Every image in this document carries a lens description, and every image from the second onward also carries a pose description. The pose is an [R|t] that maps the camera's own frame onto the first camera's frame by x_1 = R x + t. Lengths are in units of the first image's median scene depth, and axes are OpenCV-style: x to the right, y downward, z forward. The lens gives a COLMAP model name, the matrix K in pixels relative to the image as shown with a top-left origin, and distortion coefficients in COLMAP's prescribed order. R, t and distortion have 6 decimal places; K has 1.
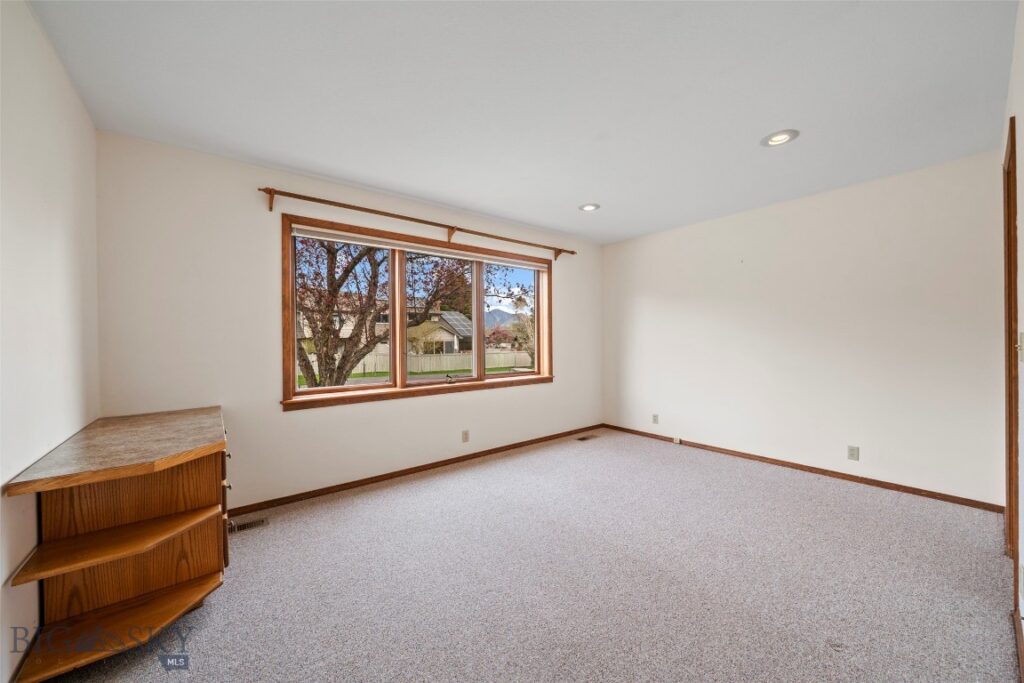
lens RADIAL K [[360.2, 0, 512.0], [0, 360.2, 341.5], [0, 0, 1]] dist [0.000288, 0.000021]
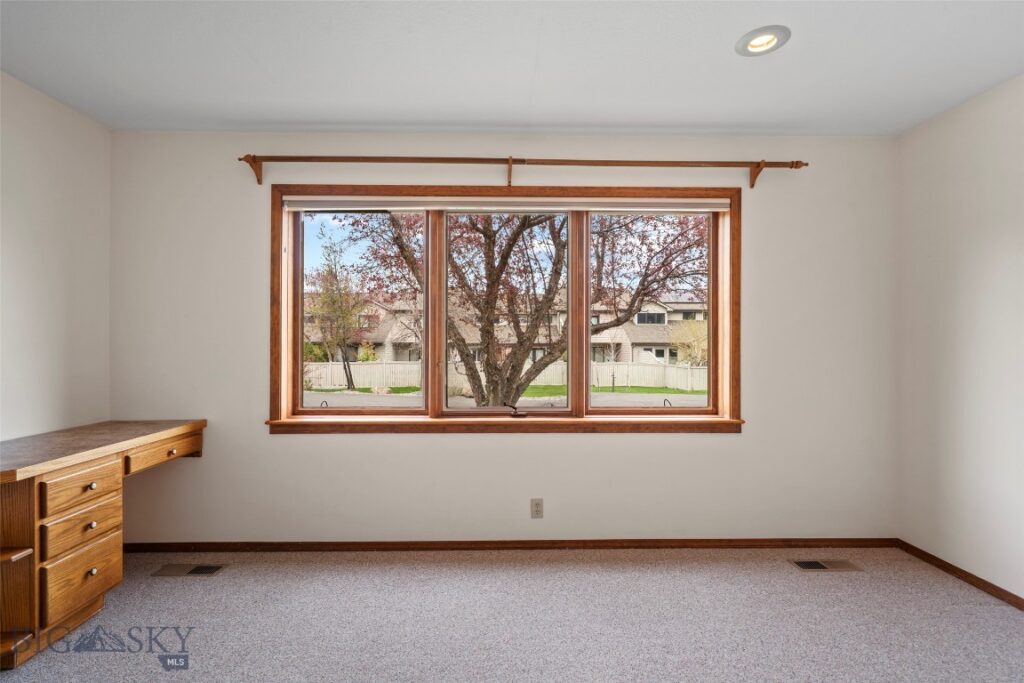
lens RADIAL K [[474.2, 0, 512.0], [0, 474.2, 341.5], [0, 0, 1]] dist [-0.003150, 0.006007]
pose [[0.803967, 0.004878, -0.594654, 0.251772], [-0.012069, 0.999894, -0.008116, -0.004026], [0.594551, 0.013702, 0.803941, 0.290929]]
